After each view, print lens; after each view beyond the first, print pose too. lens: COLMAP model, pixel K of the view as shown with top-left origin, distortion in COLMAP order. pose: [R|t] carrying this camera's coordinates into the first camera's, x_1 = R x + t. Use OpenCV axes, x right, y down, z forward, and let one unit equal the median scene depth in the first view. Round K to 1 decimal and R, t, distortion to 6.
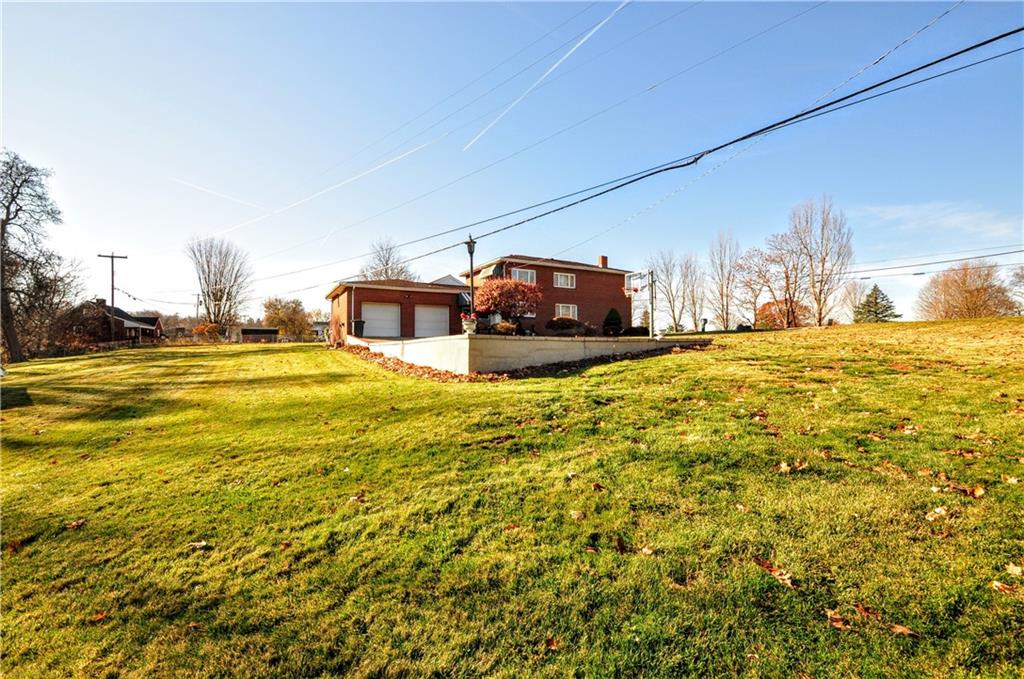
lens RADIAL K [[438.8, 0, 512.0], [0, 438.8, 339.5], [0, 0, 1]] dist [0.000325, -0.000041]
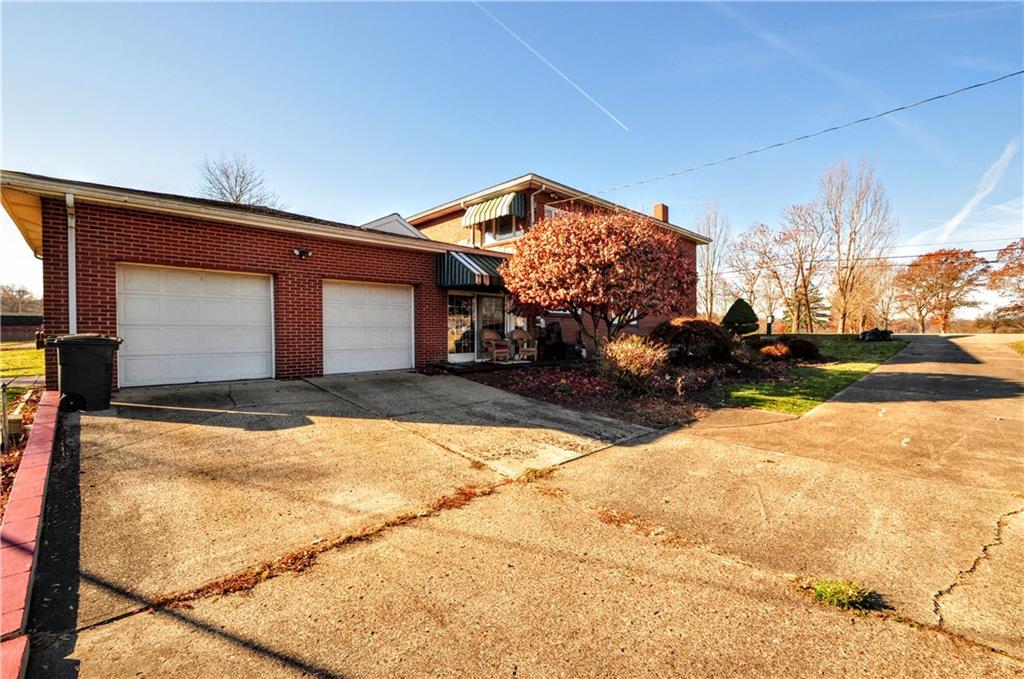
lens RADIAL K [[438.8, 0, 512.0], [0, 438.8, 339.5], [0, 0, 1]] dist [0.000325, -0.000041]
pose [[0.964365, -0.007093, 0.264479, -0.154835], [-0.004013, 0.999133, 0.041428, -0.043803], [-0.264543, -0.041014, 0.963501, 0.577808]]
